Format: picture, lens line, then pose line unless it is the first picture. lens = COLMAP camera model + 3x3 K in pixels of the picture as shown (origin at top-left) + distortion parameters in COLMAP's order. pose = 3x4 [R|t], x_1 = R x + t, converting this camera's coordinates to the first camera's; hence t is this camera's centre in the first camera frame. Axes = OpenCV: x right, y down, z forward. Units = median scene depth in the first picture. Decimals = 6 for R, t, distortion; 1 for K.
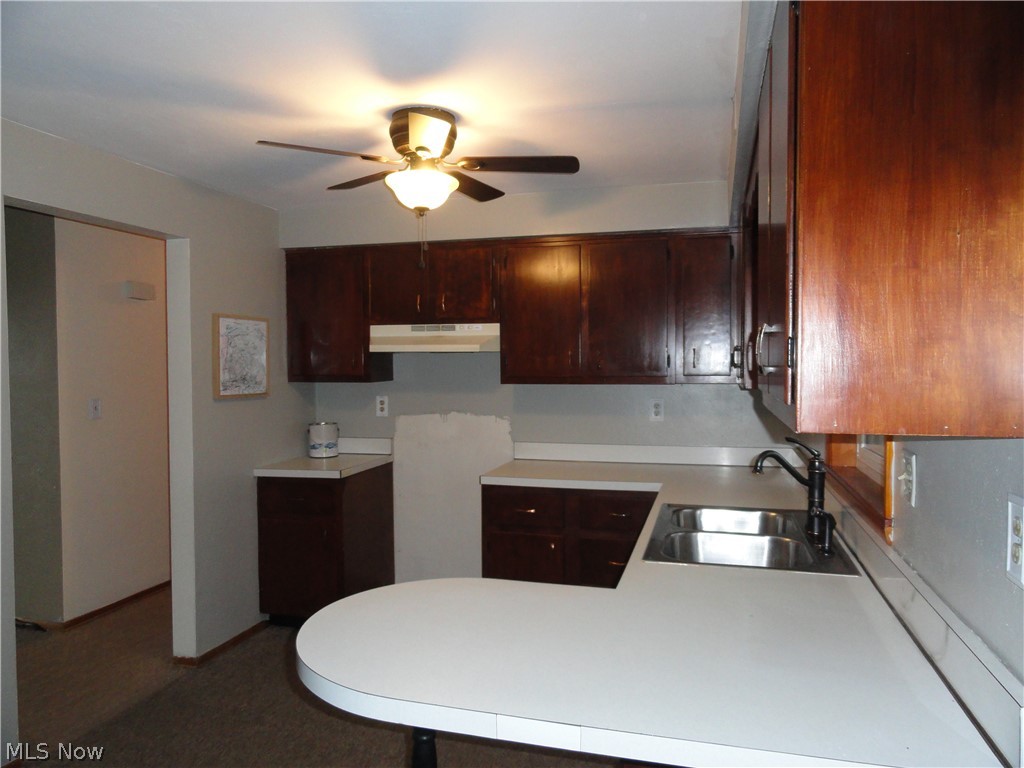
lens RADIAL K [[724.1, 0, 512.7], [0, 724.1, 382.9], [0, 0, 1]] dist [0.058796, 0.011433]
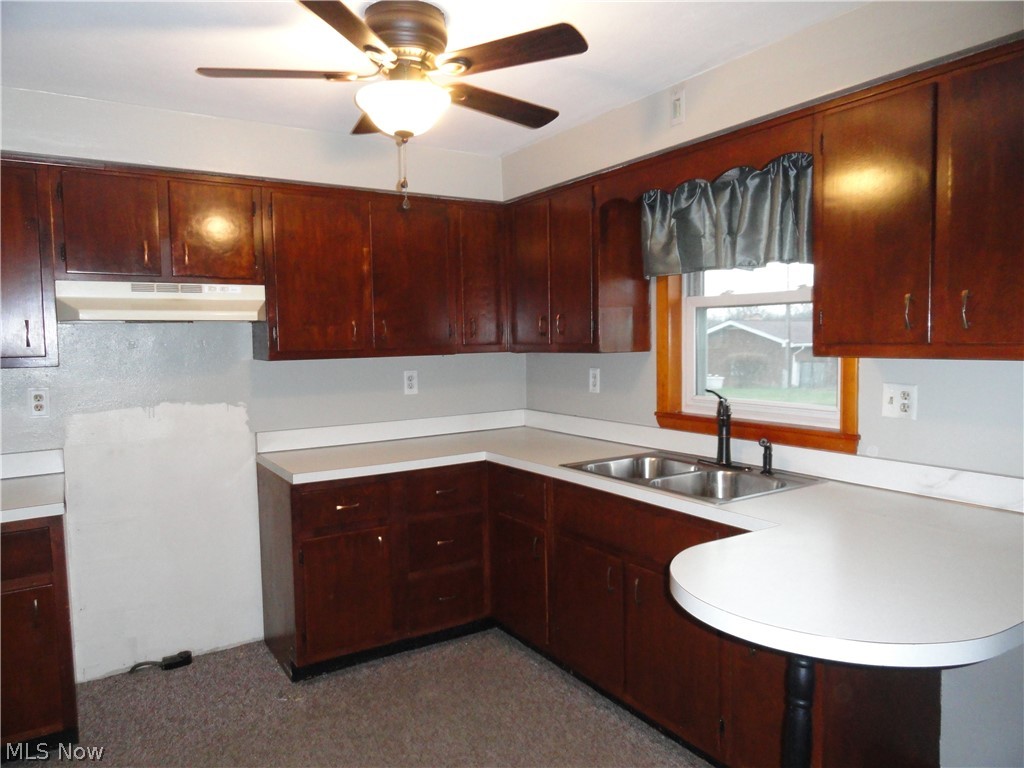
lens RADIAL K [[724.1, 0, 511.8], [0, 724.1, 384.0], [0, 0, 1]] dist [0.058796, 0.011433]
pose [[0.675588, -0.063465, 0.734543, -0.428899], [0.036566, 0.997946, 0.052592, -0.006173], [-0.736372, -0.008671, 0.676521, 0.251927]]
